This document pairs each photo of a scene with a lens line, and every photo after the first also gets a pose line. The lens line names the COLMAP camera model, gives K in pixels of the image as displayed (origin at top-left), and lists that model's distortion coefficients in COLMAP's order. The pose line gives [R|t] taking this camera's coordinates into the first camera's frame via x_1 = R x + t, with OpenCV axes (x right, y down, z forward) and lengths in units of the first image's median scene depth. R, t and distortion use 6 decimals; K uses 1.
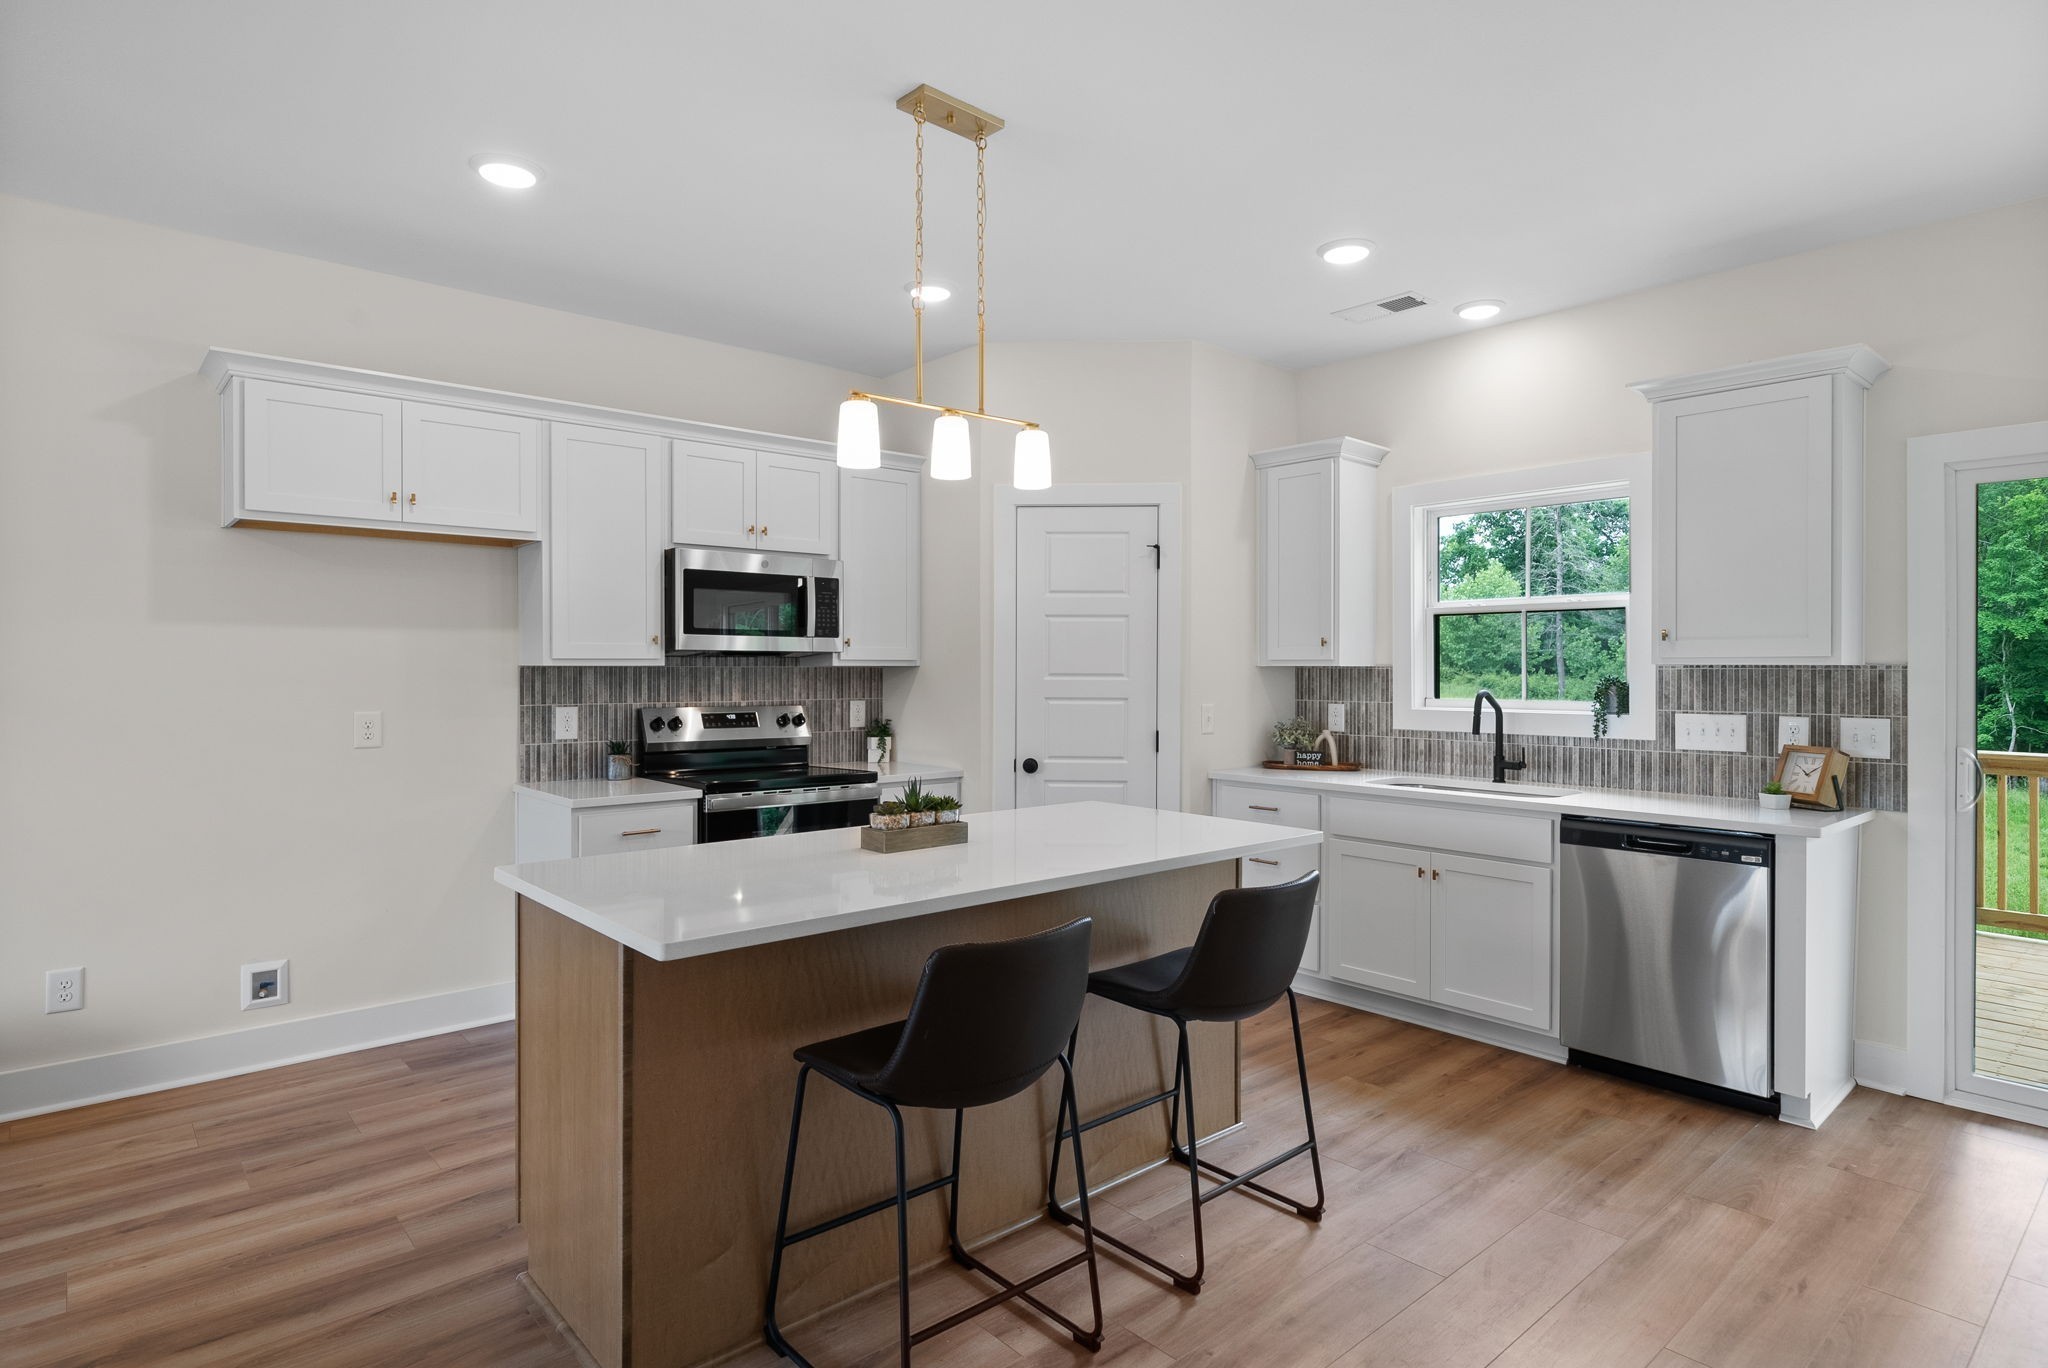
lens RADIAL K [[1077.5, 0, 1031.2], [0, 1077.5, 671.1], [0, 0, 1]] dist [-0.001342, -0.000527]
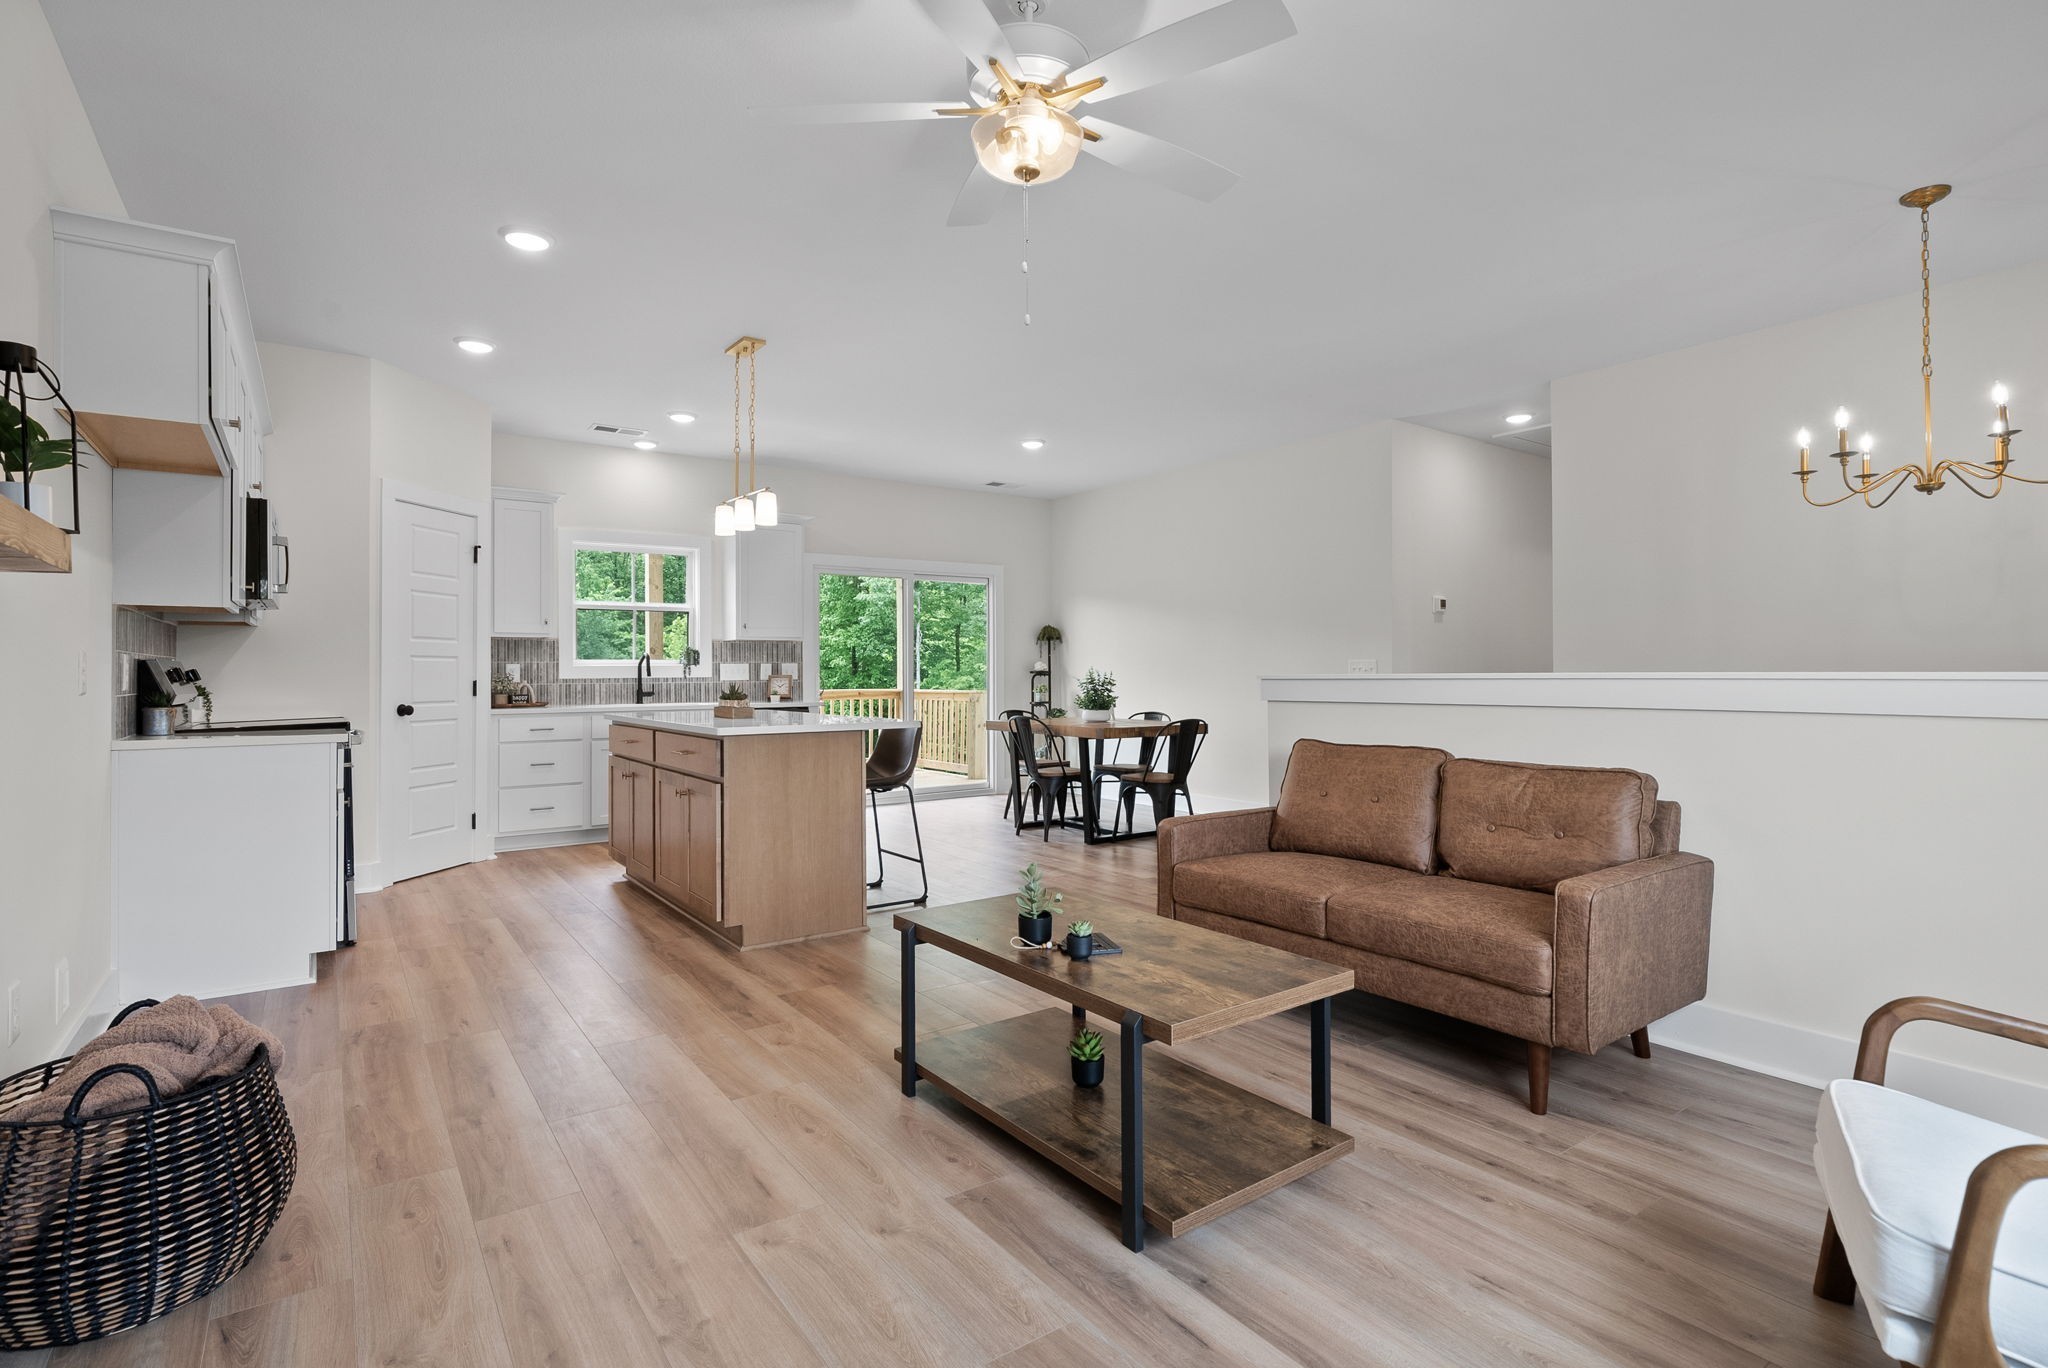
lens RADIAL K [[1005.9, 0, 1030.9], [0, 1005.9, 666.3], [0, 0, 1]] dist [0.000686, 0.000063]
pose [[0.101850, 0.001835, 0.994798, -1.418148], [0.006310, 0.999977, -0.002491, 0.058387], [-0.994780, 0.006531, 0.101836, 0.216196]]
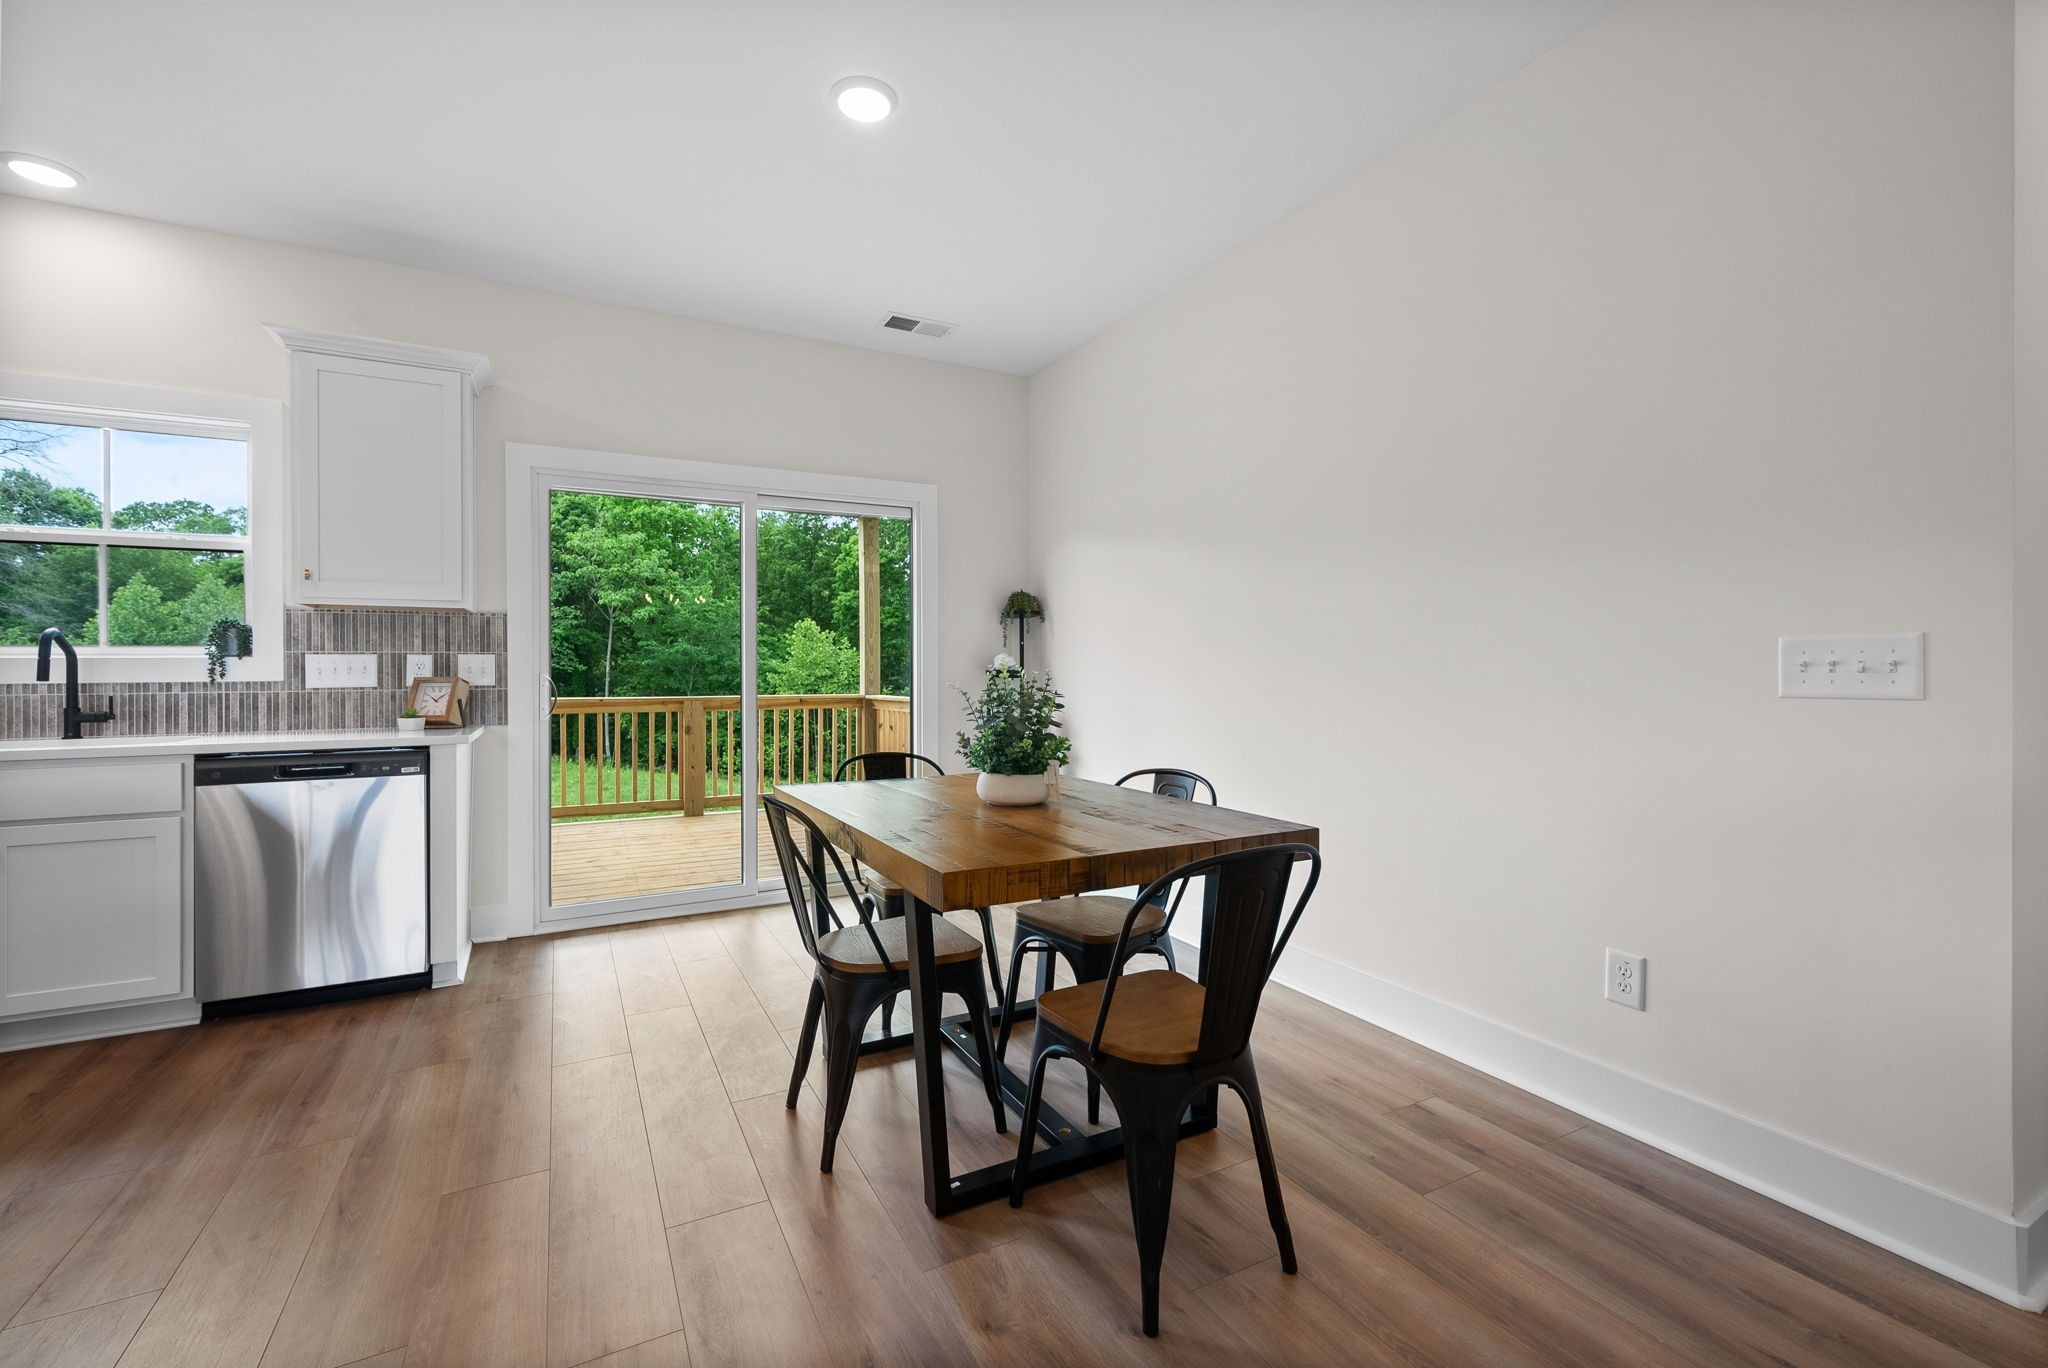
lens RADIAL K [[854.5, 0, 1018.9], [0, 854.5, 668.5], [0, 0, 1]] dist [-0.001823, -0.000256]
pose [[0.234502, -0.003208, 0.972110, -0.055272], [0.004134, 0.999989, 0.002303, 0.059495], [-0.972107, 0.003479, 0.234513, 0.136851]]
